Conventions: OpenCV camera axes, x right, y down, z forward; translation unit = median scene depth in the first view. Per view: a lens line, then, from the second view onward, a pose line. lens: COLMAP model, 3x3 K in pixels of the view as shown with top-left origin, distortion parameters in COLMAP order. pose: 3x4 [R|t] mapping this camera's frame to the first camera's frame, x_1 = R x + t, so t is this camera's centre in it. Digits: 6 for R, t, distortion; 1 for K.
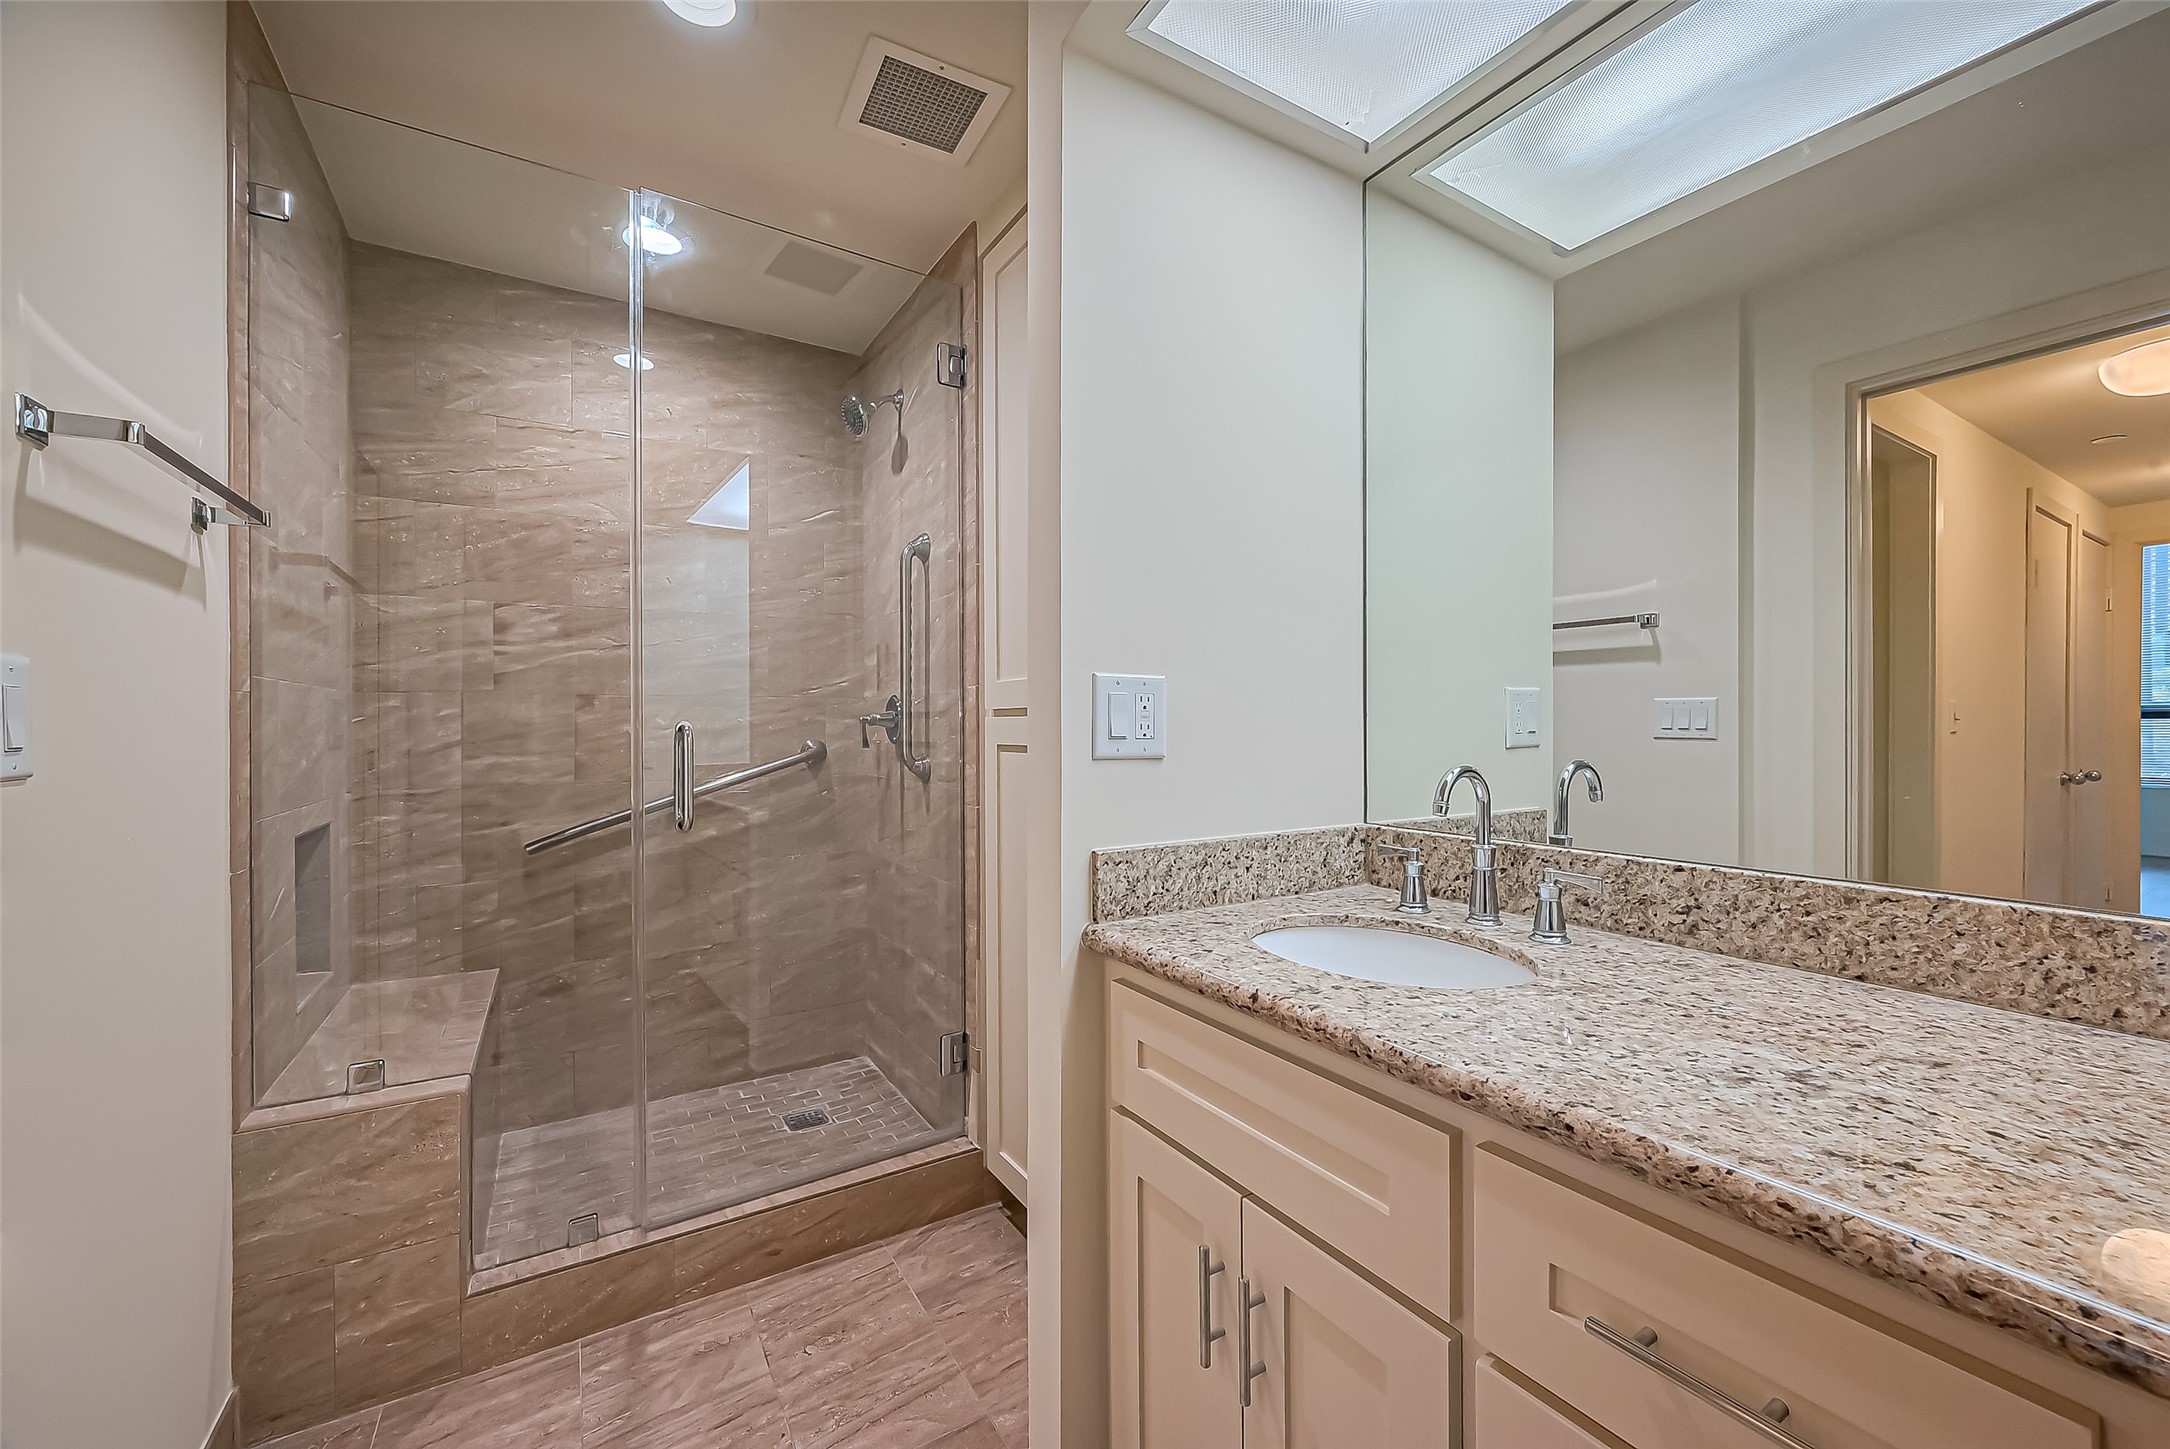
lens RADIAL K [[882.6, 0, 1116.8], [0, 882.6, 728.3], [0, 0, 1]] dist [0.000412, 0.000060]
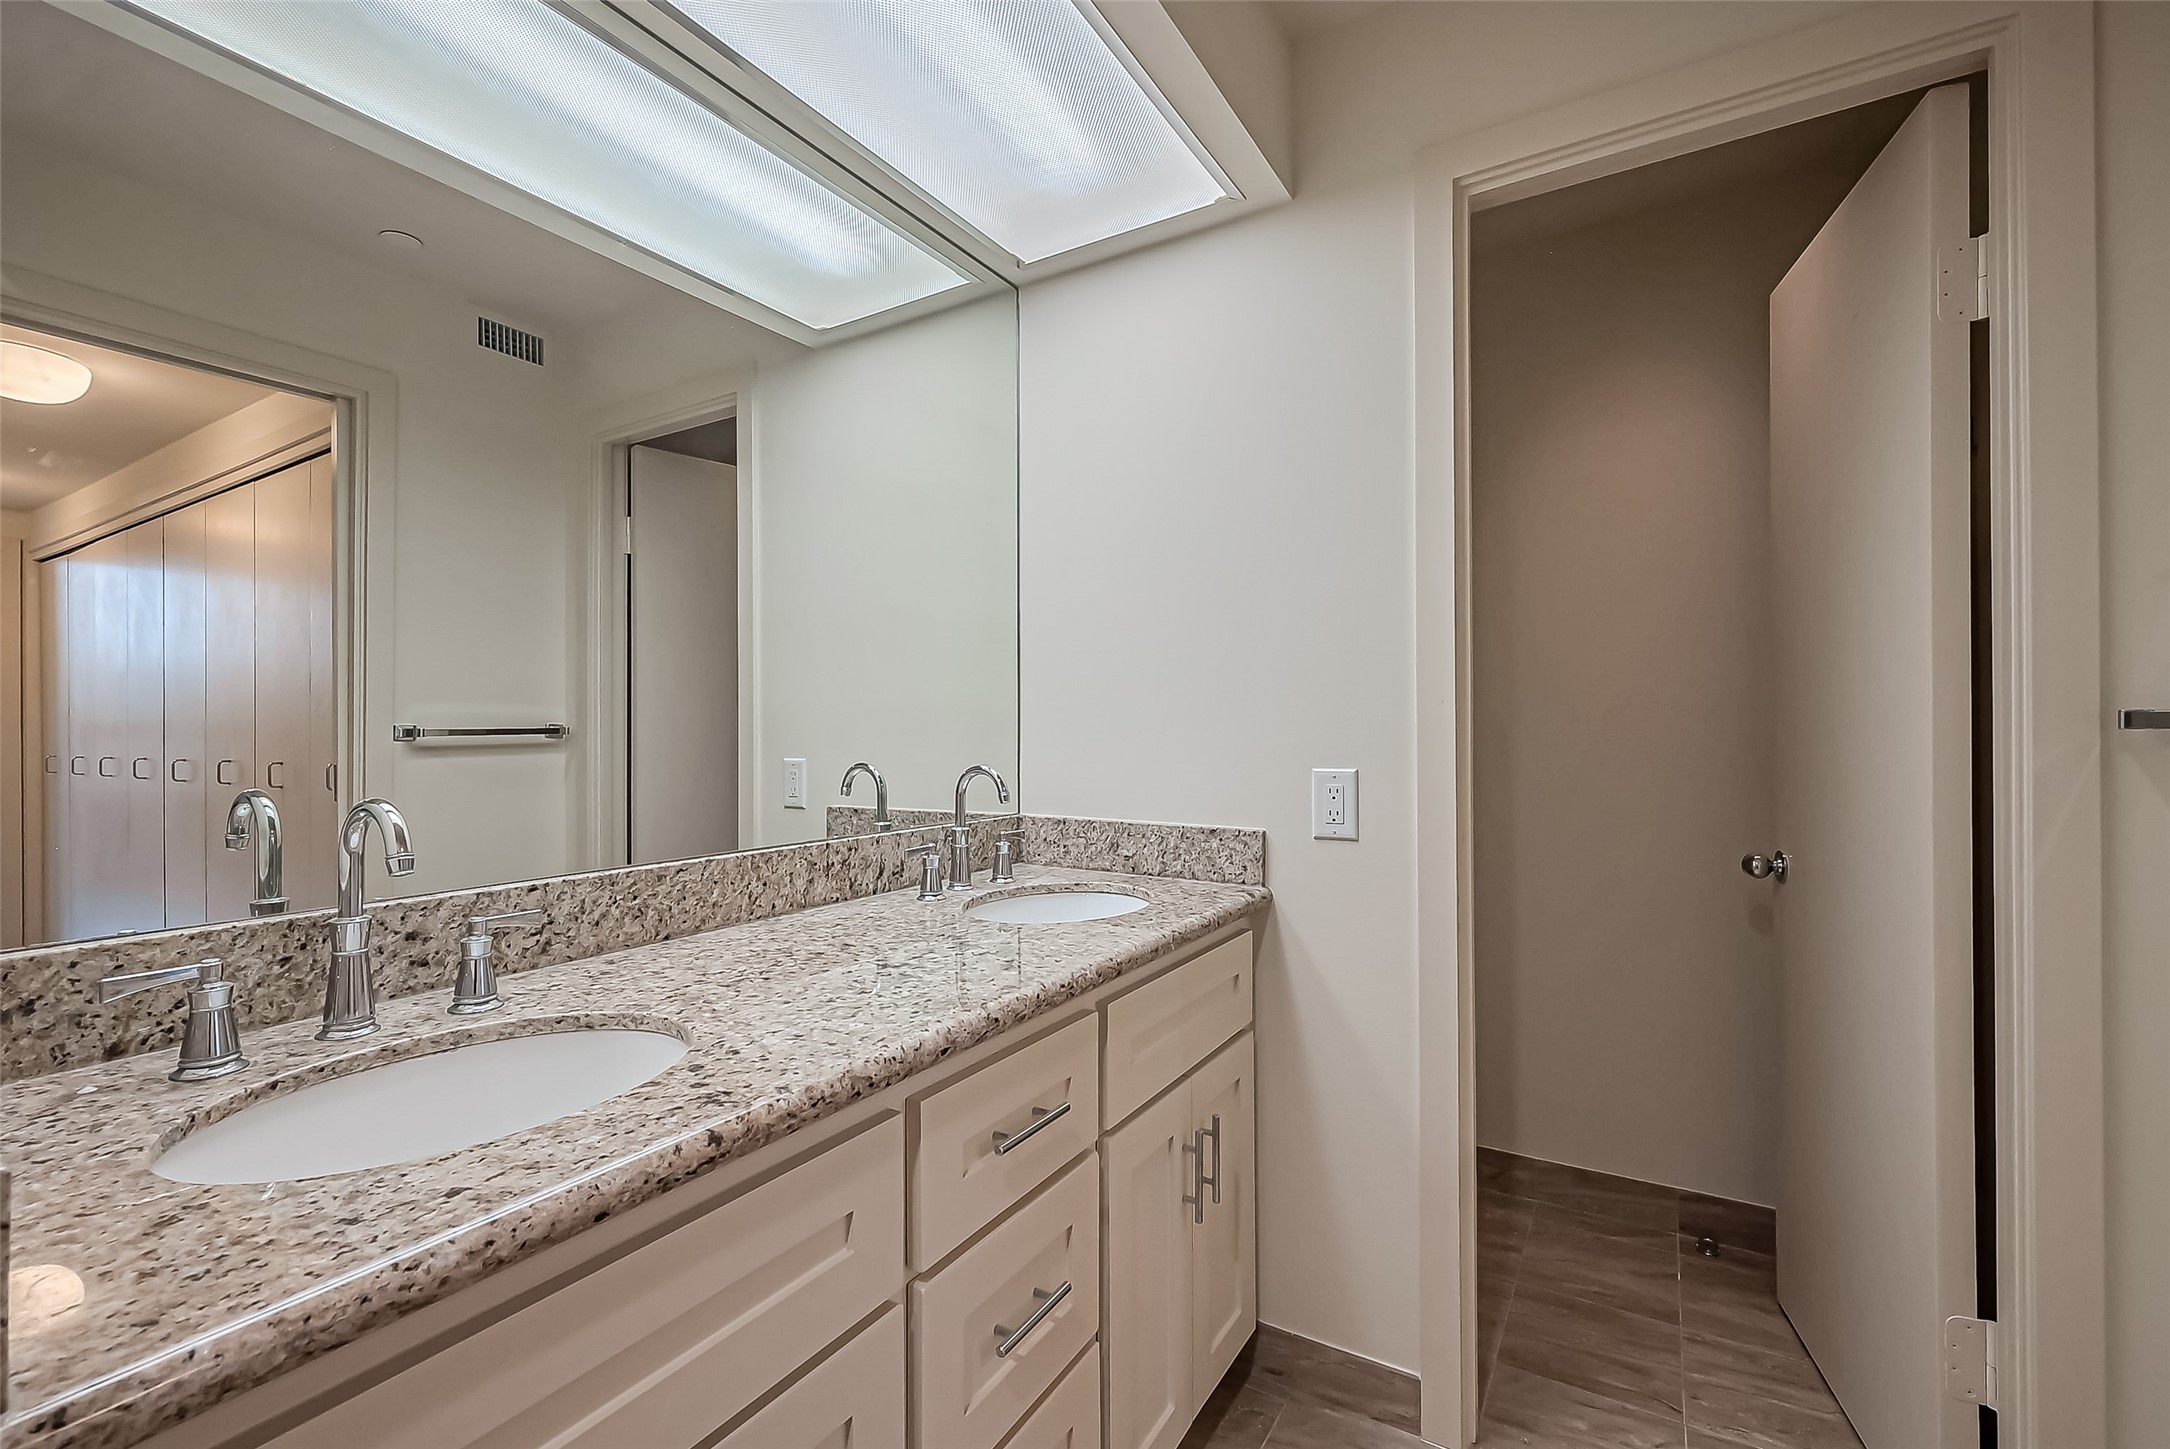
lens RADIAL K [[882.6, 0, 1116.8], [0, 882.6, 728.3], [0, 0, 1]] dist [0.000412, 0.000060]
pose [[-0.449668, 0.008059, 0.893159, -0.551818], [0.010828, 0.999935, -0.003571, -0.003166], [-0.893130, 0.008066, -0.449726, 0.963299]]
